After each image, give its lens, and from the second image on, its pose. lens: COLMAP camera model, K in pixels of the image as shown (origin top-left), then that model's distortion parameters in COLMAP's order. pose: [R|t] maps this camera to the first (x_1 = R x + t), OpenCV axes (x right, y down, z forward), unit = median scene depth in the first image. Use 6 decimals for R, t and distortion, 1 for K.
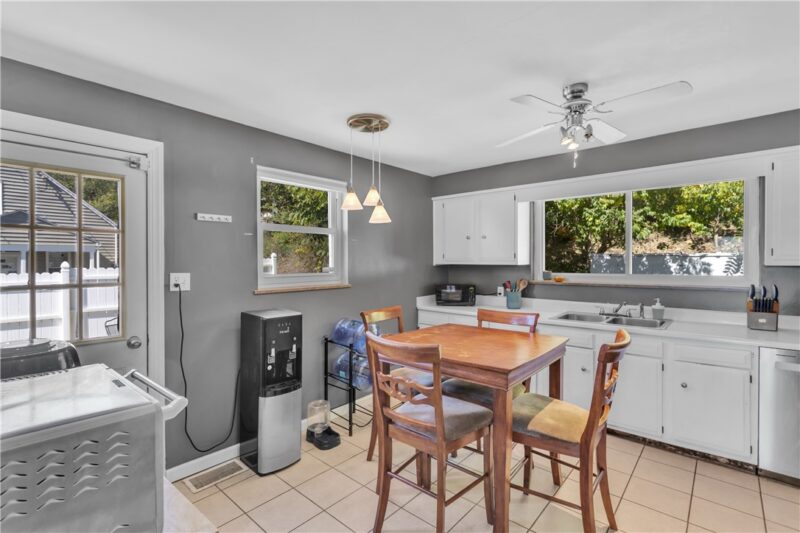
lens RADIAL K [[375.5, 0, 399.2], [0, 375.5, 260.5], [0, 0, 1]] dist [-0.000688, -0.001223]
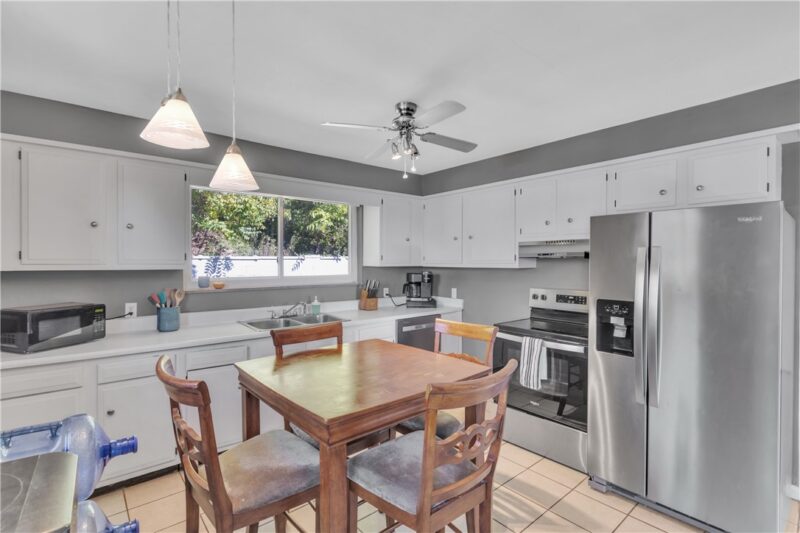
lens RADIAL K [[375.5, 0, 398.1], [0, 375.5, 266.2], [0, 0, 1]] dist [-0.000688, -0.001223]
pose [[0.151236, -0.009354, 0.988453, -0.335622], [-0.000791, 0.999954, 0.009584, -0.002006], [-0.988497, -0.002231, 0.151222, 0.462210]]
